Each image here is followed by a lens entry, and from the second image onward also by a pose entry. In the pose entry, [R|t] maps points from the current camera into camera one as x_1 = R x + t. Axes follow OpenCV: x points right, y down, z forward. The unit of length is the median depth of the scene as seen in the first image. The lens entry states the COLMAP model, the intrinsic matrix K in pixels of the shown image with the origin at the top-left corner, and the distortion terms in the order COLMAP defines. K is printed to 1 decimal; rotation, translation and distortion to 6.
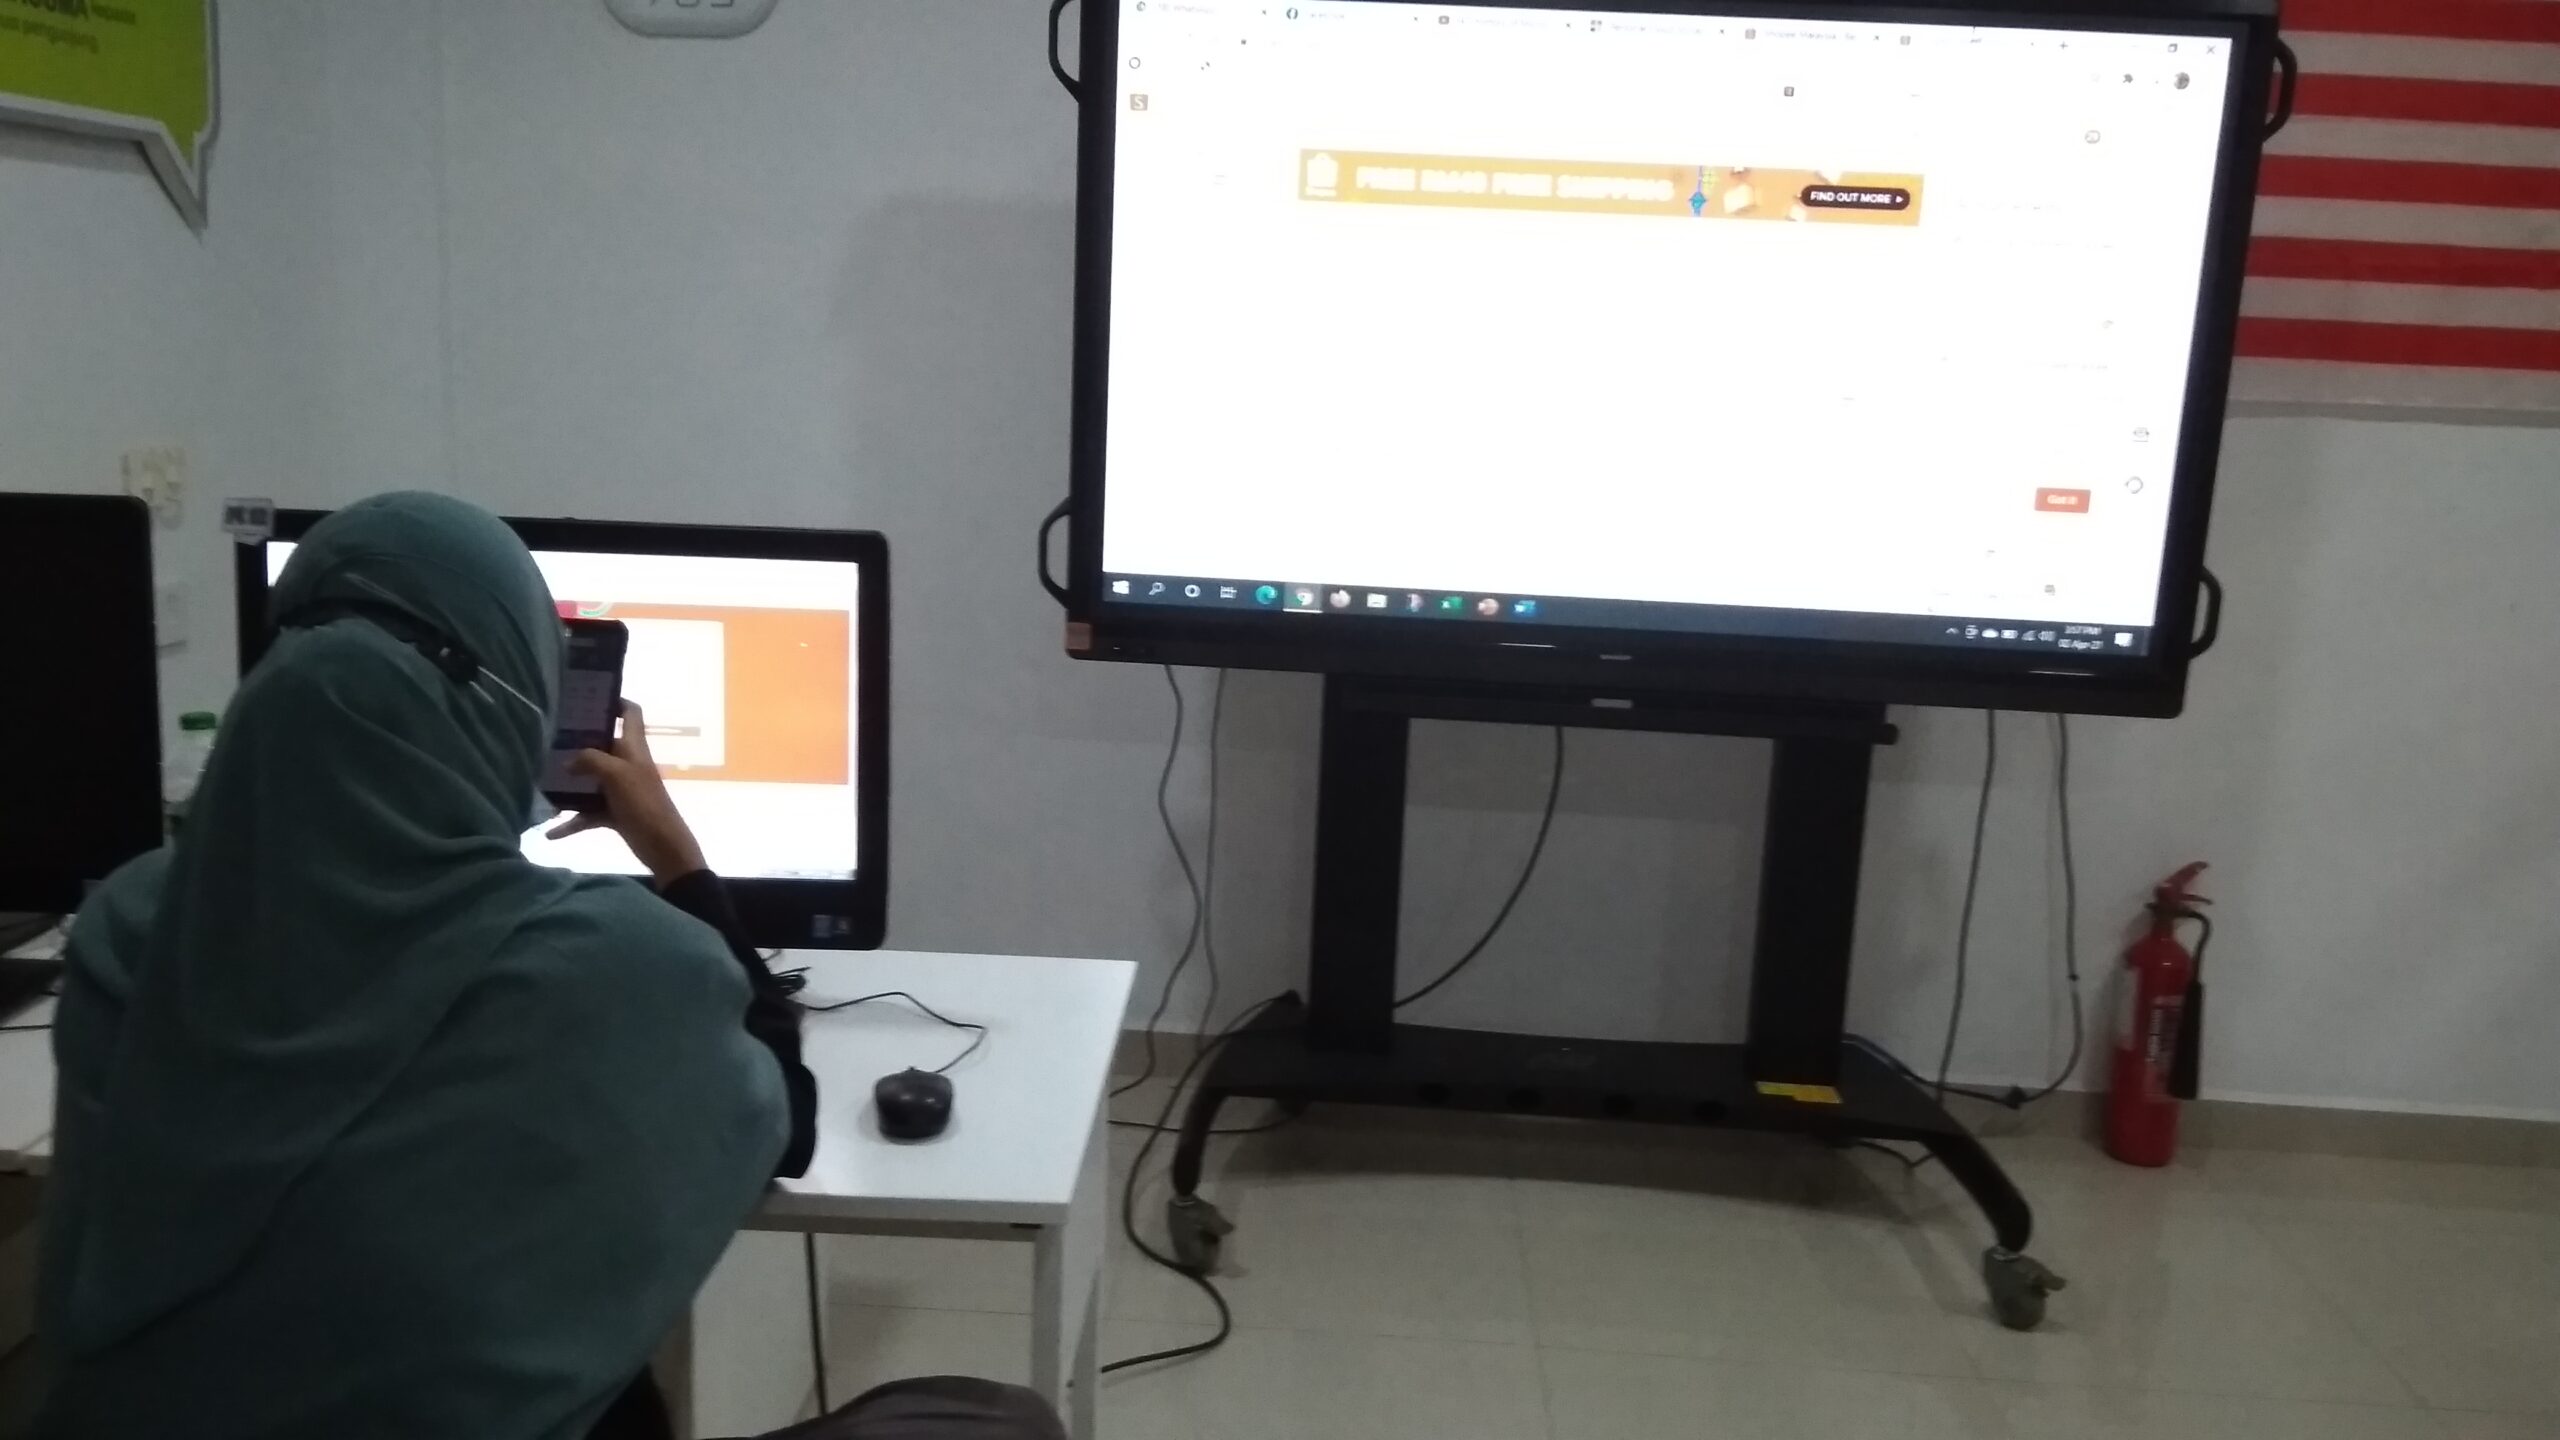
lens RADIAL K [[2009.0, 0, 1246.4], [0, 2009.0, 724.4], [0, 0, 1]] dist [0.058562, -0.134580]
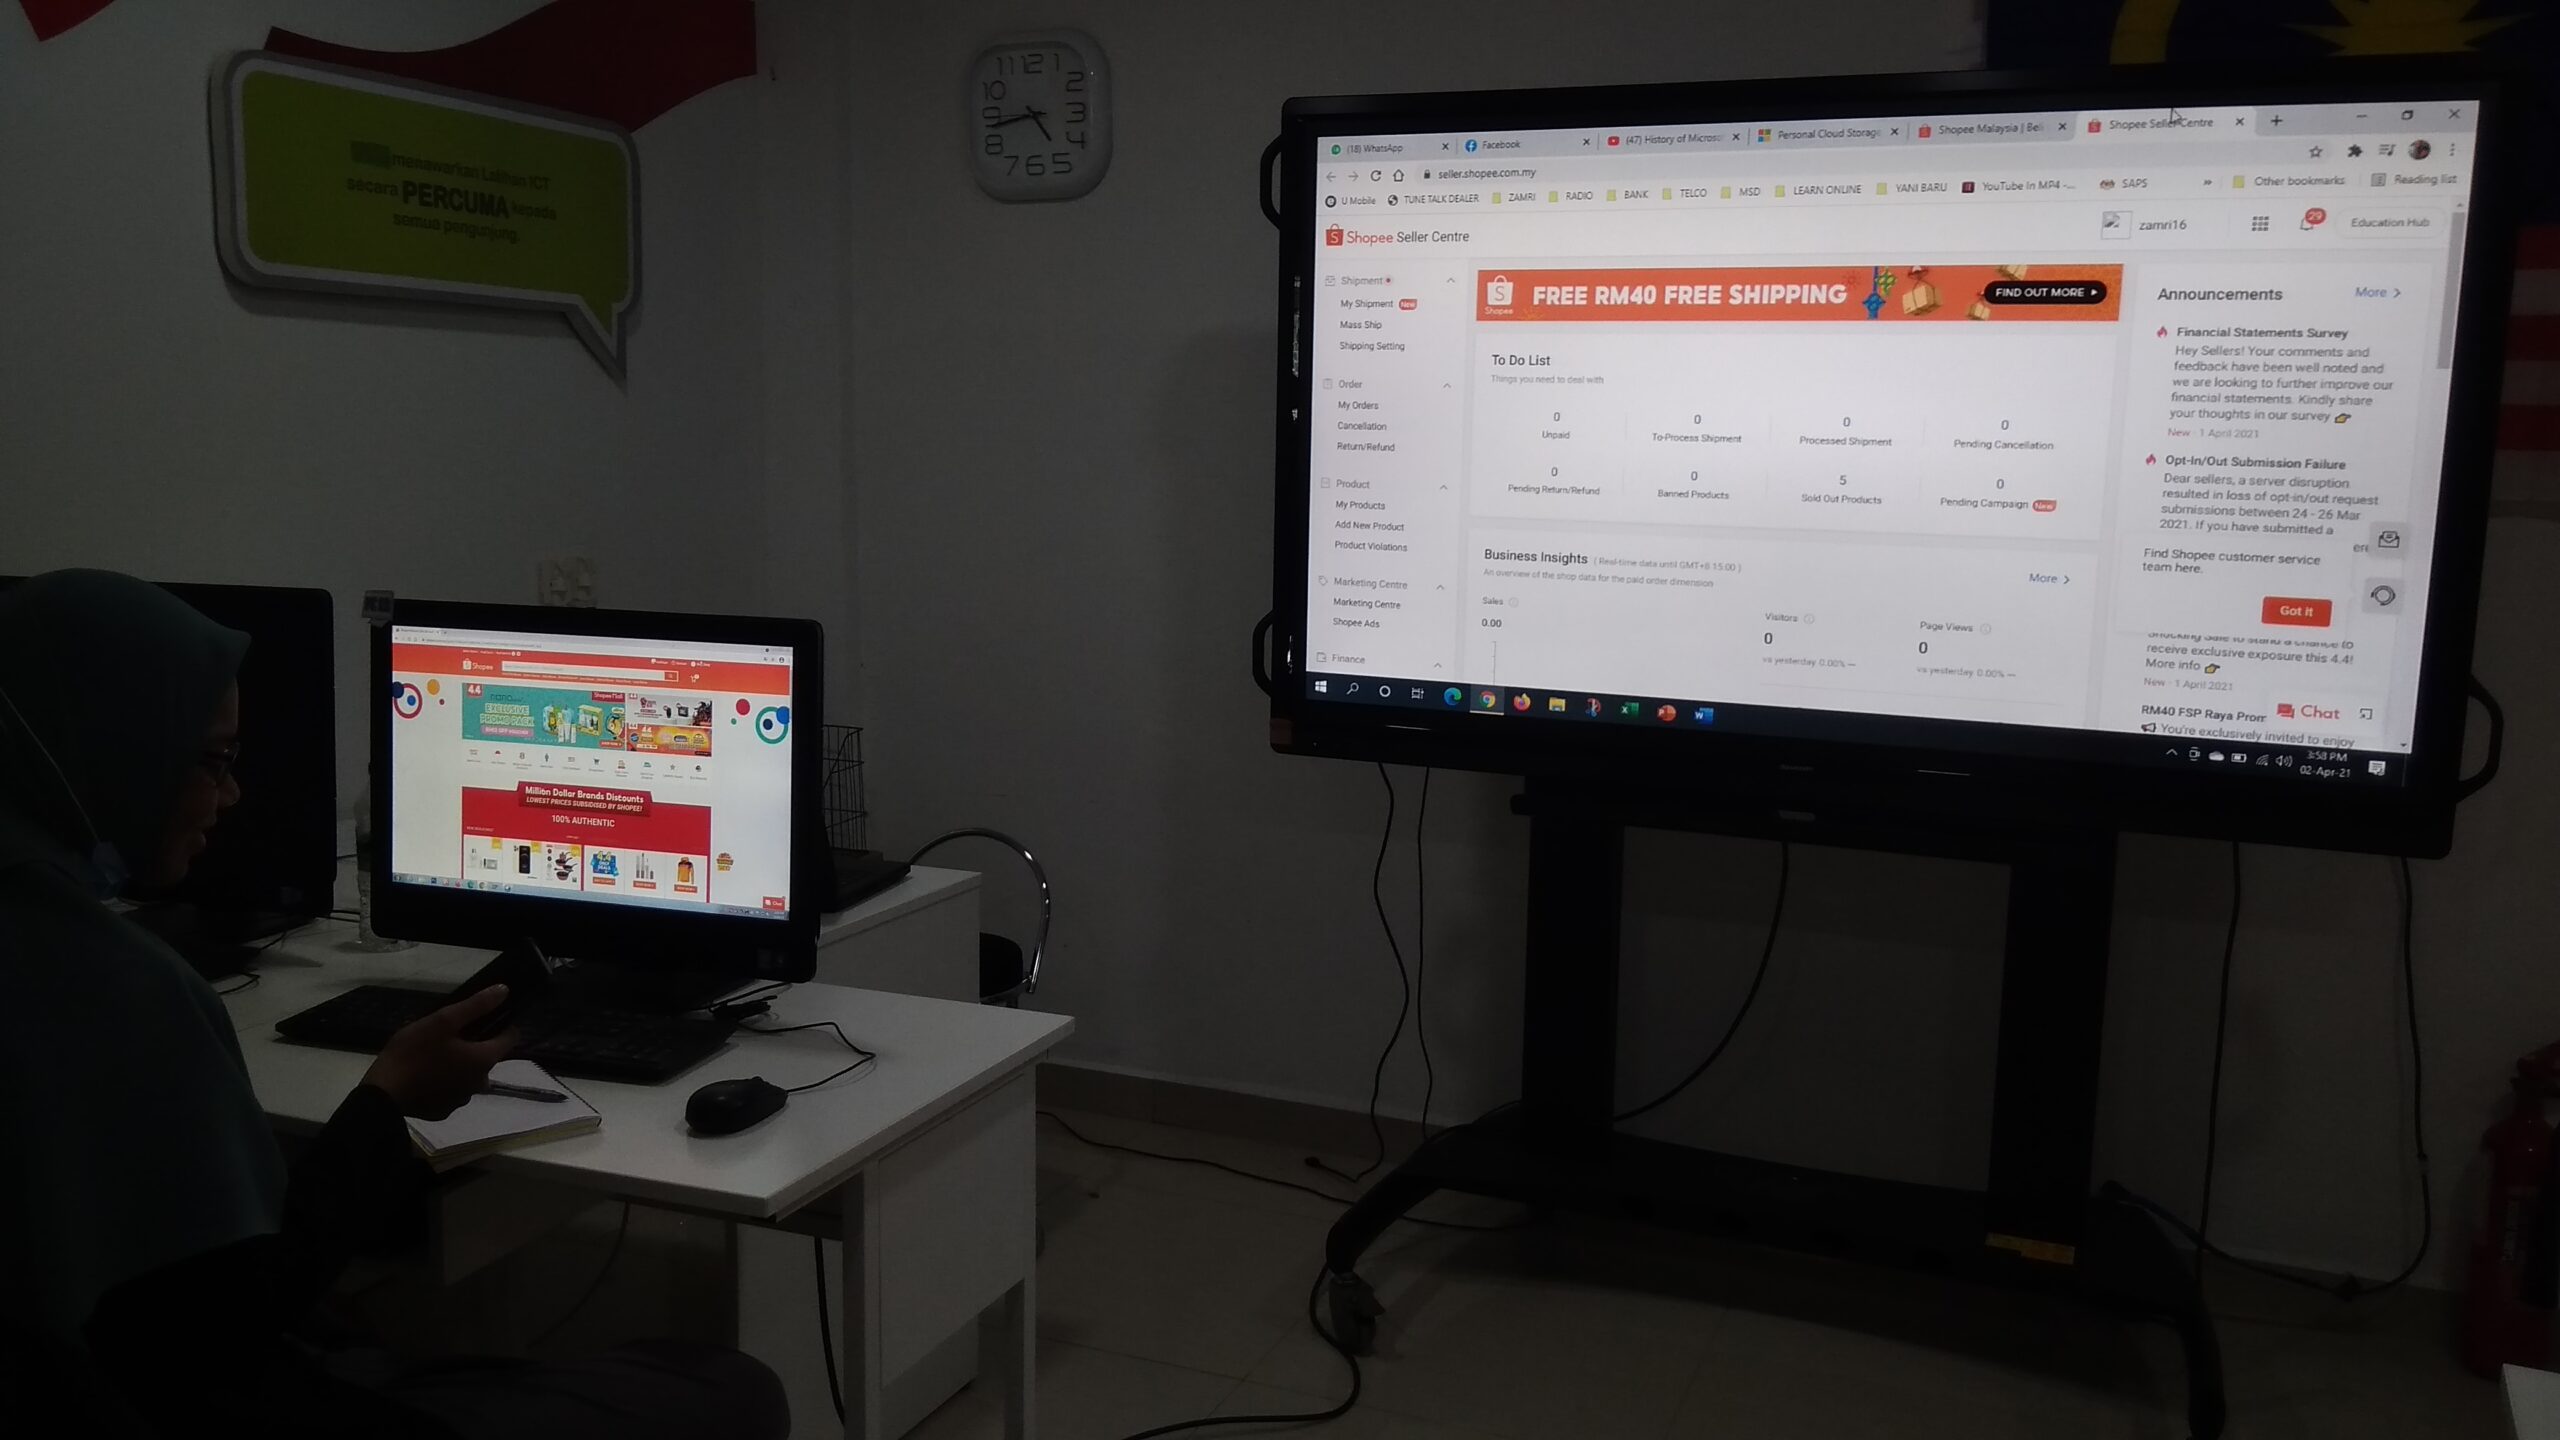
lens RADIAL K [[1997.7, 0, 1280.0], [0, 1997.7, 720.0], [0, 0, 1]] dist [0.037267, -0.109415]
pose [[0.938384, 0.025748, -0.344635, 0.287467], [-0.047053, 0.997453, -0.053596, 0.006980], [0.342377, 0.066510, 0.937205, 0.007564]]
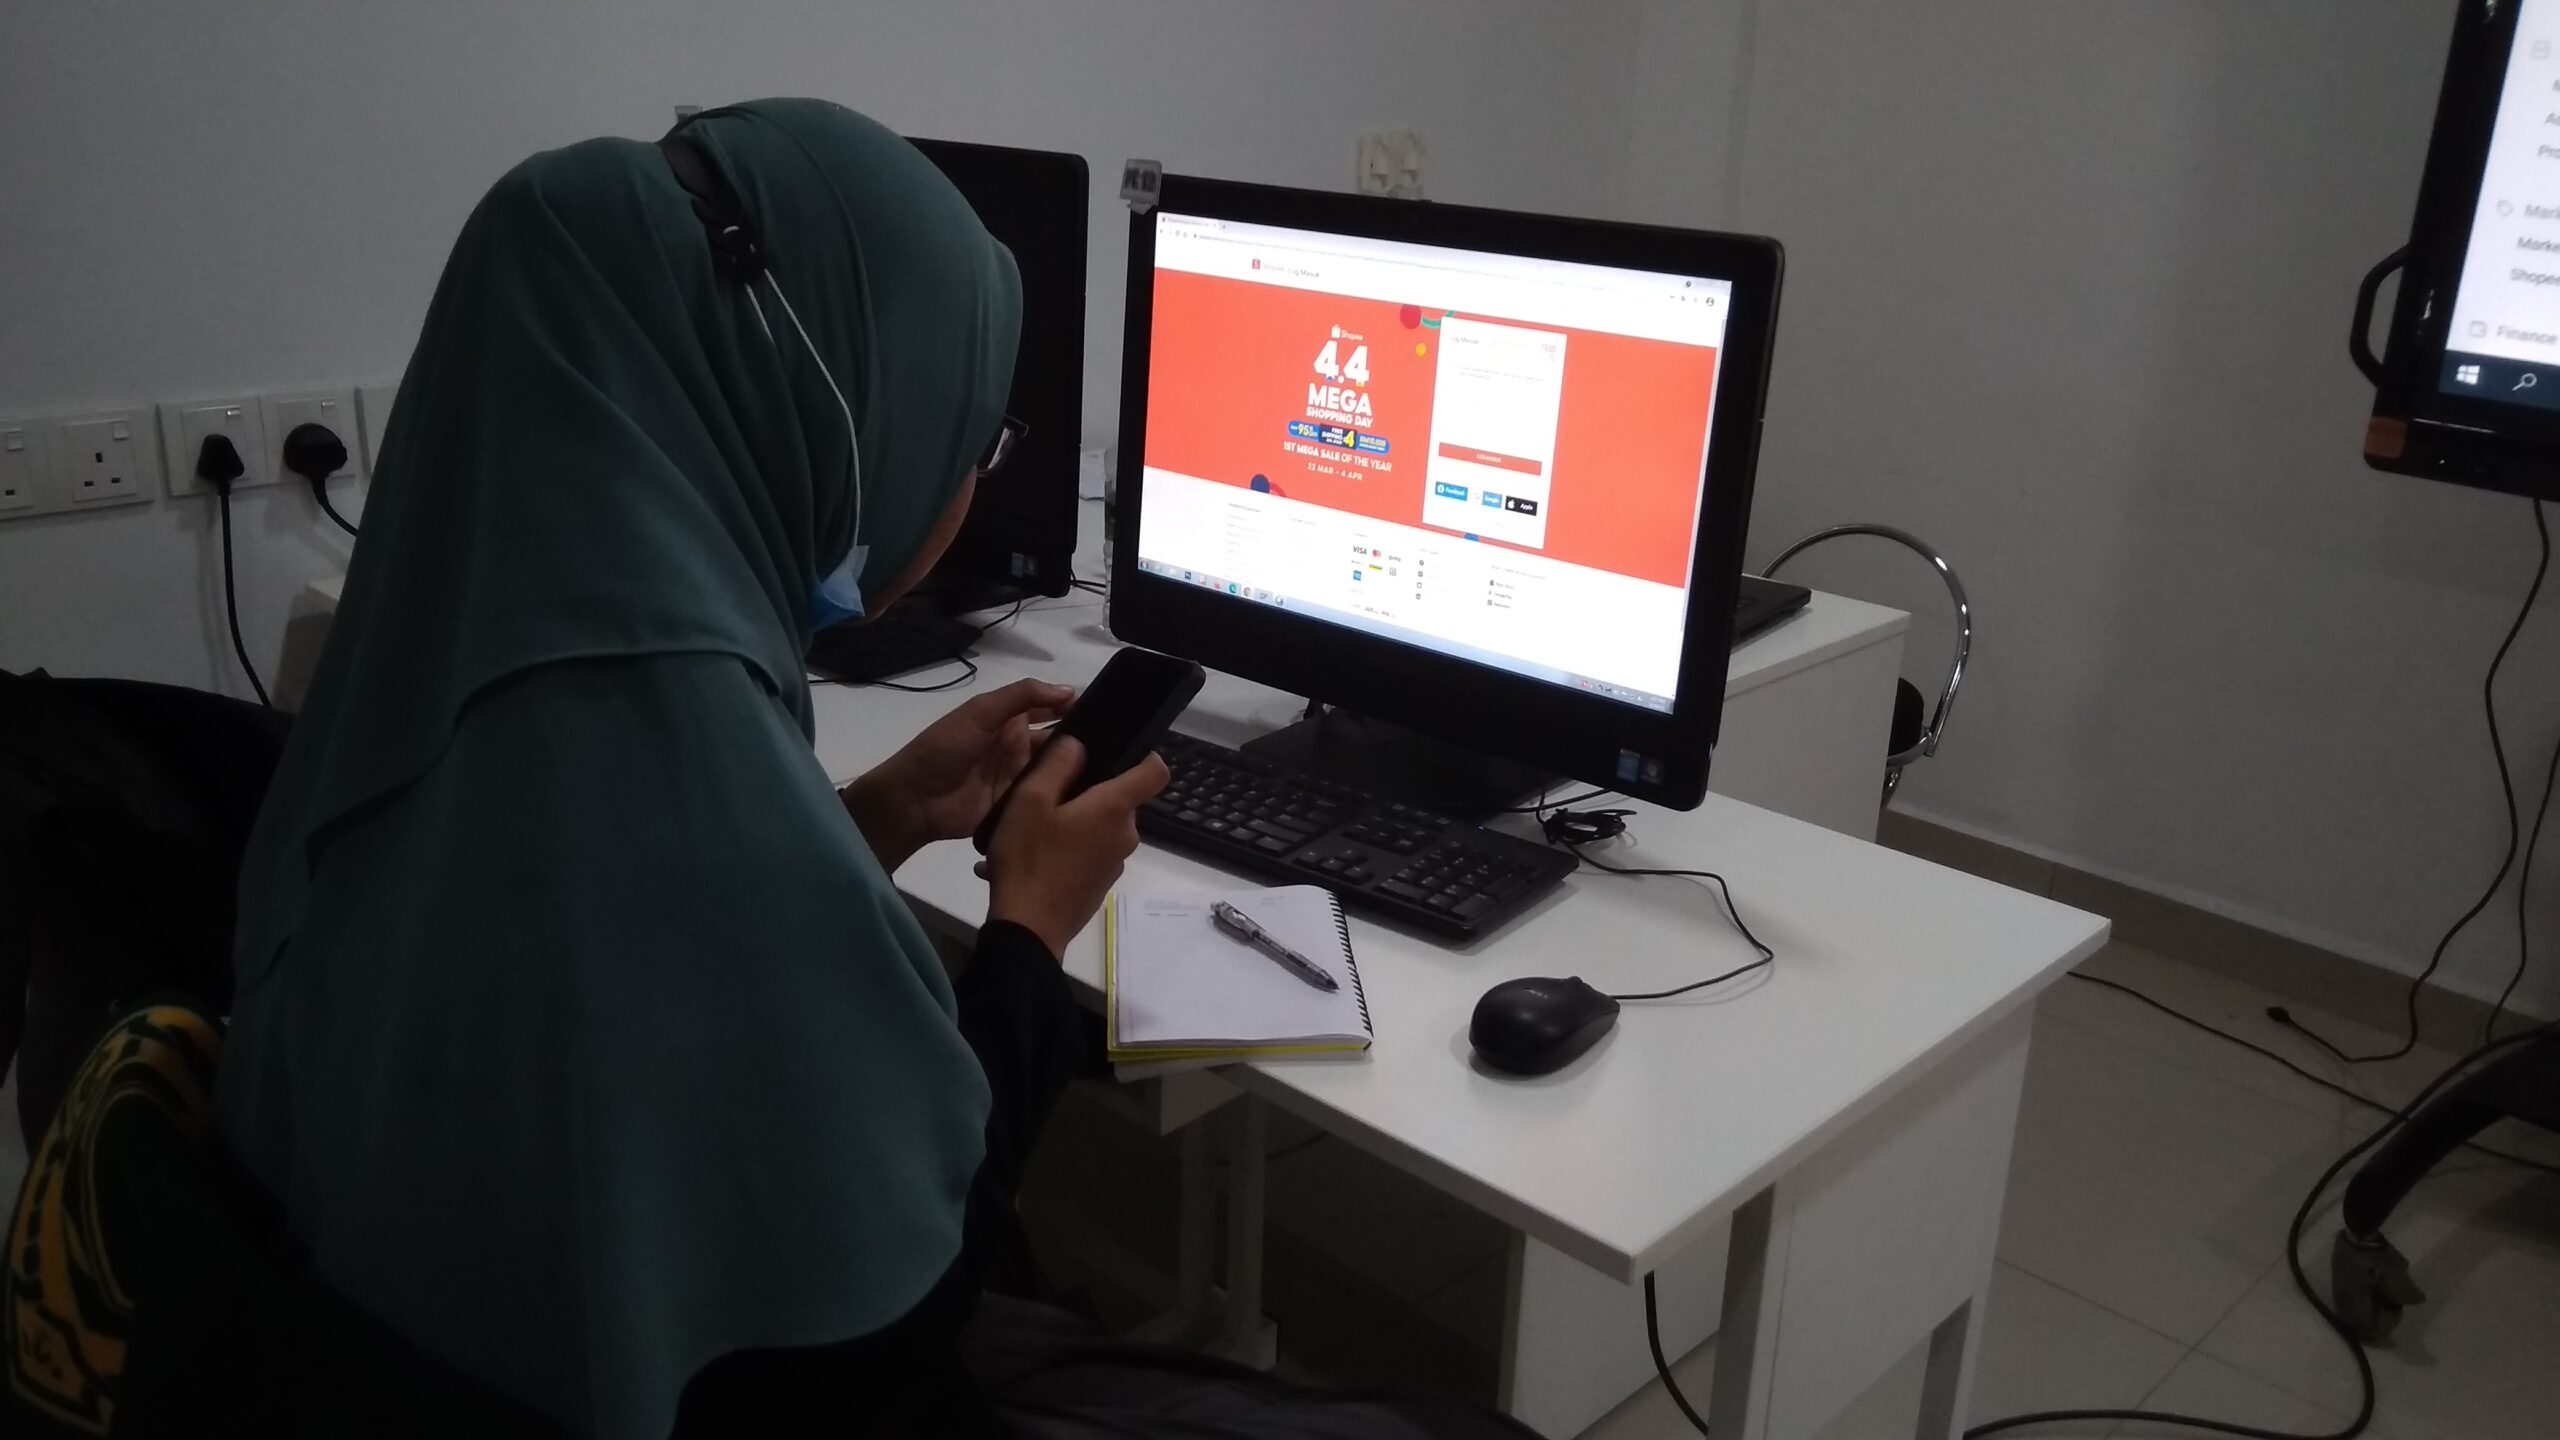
lens RADIAL K [[1997.7, 0, 1280.0], [0, 1997.7, 720.0], [0, 0, 1]] dist [0.037267, -0.109415]
pose [[0.732713, 0.211545, -0.646823, 0.109263], [-0.129437, 0.976429, 0.172719, -0.018257], [0.668115, -0.042830, 0.742824, 0.220850]]
